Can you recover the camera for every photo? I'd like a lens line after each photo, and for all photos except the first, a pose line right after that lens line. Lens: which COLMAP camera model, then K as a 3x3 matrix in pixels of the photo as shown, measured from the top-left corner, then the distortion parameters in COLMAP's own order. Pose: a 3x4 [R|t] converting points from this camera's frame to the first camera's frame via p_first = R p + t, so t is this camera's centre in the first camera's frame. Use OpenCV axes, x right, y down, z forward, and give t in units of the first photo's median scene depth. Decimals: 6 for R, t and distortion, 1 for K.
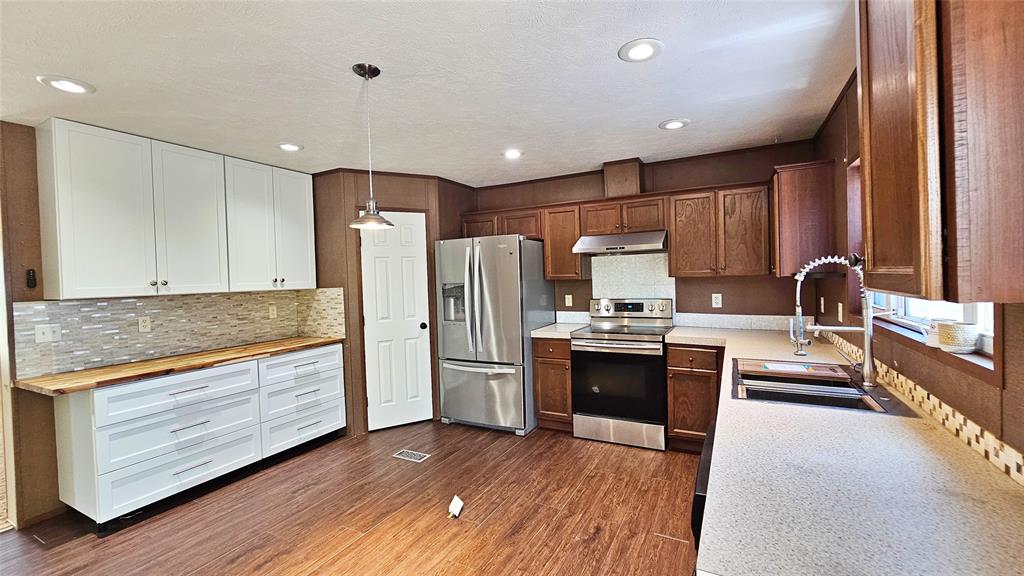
lens RADIAL K [[420.8, 0, 518.5], [0, 420.8, 284.3], [0, 0, 1]] dist [0.001231, 0.000047]
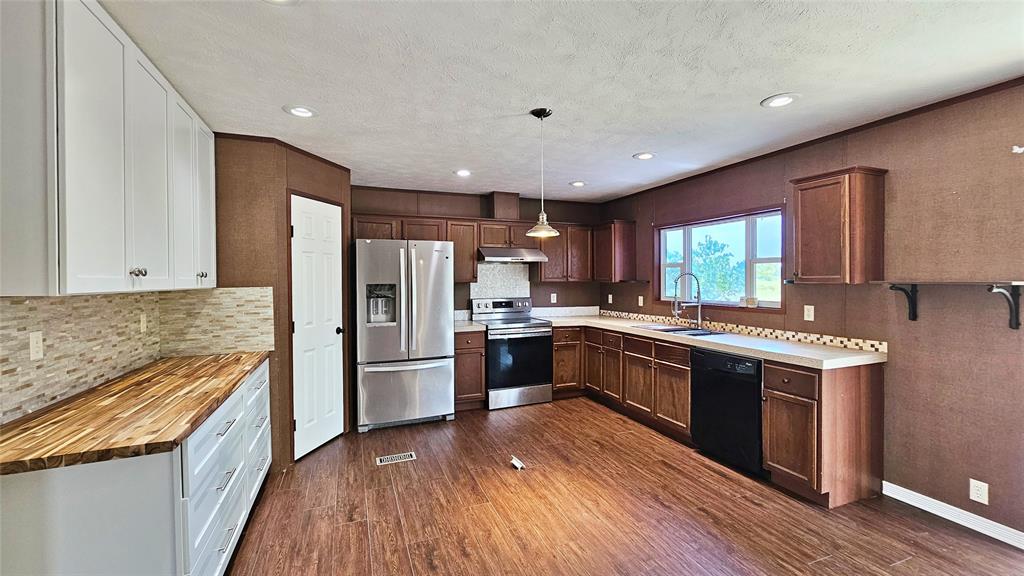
lens RADIAL K [[420.8, 0, 518.5], [0, 420.8, 284.3], [0, 0, 1]] dist [0.001231, 0.000047]
pose [[0.642788, 0.016957, 0.765856, -1.069503], [0.002215, 0.999710, -0.023994, 0.034497], [-0.766041, 0.017119, 0.642564, 0.189862]]
